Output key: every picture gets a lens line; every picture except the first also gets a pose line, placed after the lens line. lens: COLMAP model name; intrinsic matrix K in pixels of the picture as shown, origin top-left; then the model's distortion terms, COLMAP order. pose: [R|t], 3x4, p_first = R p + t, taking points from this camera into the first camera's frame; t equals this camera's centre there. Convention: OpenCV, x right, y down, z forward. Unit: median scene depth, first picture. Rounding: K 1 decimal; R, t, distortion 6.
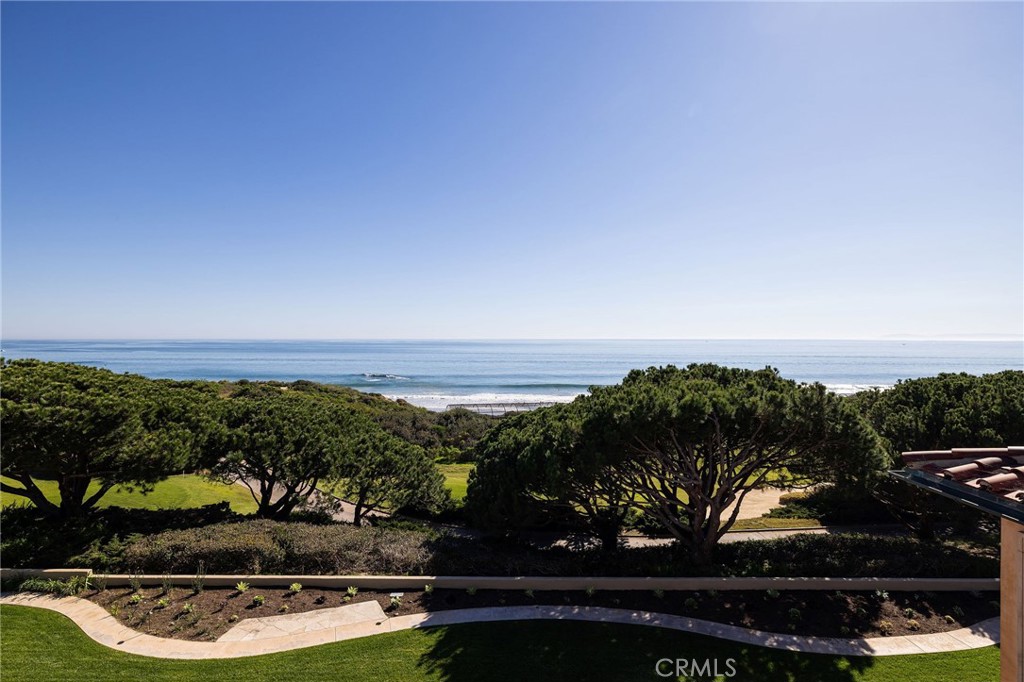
lens RADIAL K [[479.8, 0, 513.6], [0, 479.8, 340.6], [0, 0, 1]] dist [-0.001912, -0.000099]
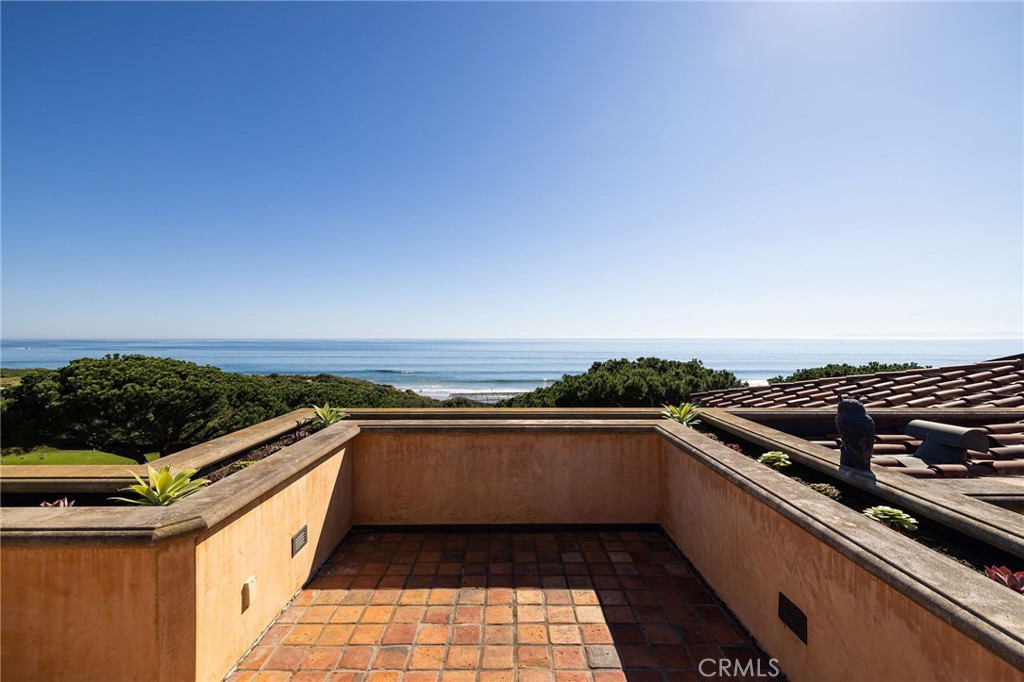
lens RADIAL K [[438.1, 0, 510.6], [0, 438.1, 340.5], [0, 0, 1]] dist [0.000813, 0.000031]
pose [[0.999927, -0.001047, 0.012014, -0.000532], [0.001019, 0.999997, 0.002376, -0.001933], [-0.012017, -0.002364, 0.999925, -0.224965]]
